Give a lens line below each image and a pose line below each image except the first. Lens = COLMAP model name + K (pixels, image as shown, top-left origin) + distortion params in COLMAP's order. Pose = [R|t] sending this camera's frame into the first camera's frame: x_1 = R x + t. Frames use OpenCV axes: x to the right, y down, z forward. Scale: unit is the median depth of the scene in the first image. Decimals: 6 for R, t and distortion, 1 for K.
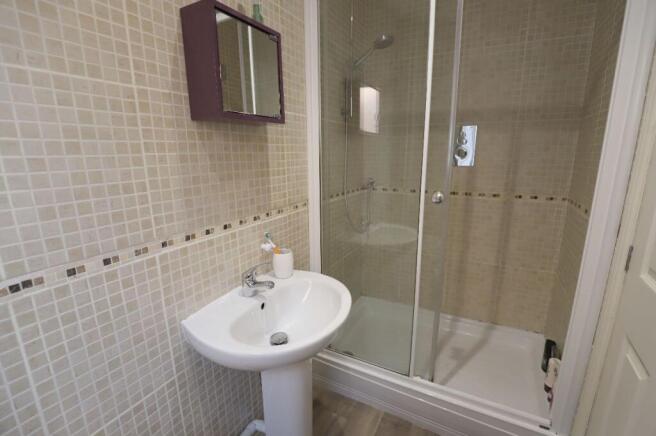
lens RADIAL K [[300.4, 0, 328.1], [0, 300.4, 215.7], [0, 0, 1]] dist [-0.015996, 0.000743]
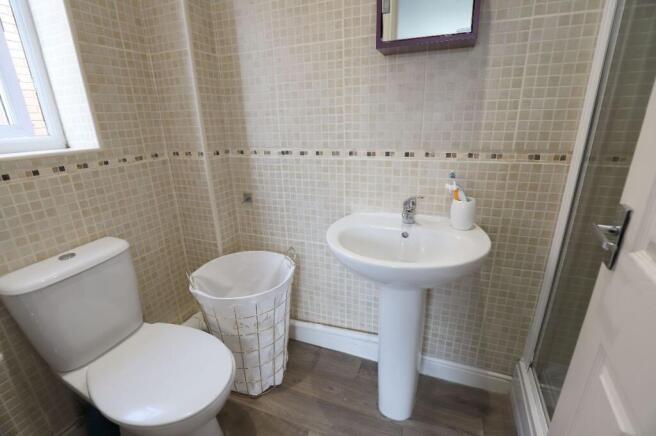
lens RADIAL K [[300.4, 0, 327.8], [0, 300.4, 221.3], [0, 0, 1]] dist [-0.015996, 0.000743]
pose [[0.135868, 0.323558, -0.936403, 0.903372], [-0.185852, 0.936712, 0.296698, -0.006354], [0.973139, 0.133720, 0.187403, 0.659797]]
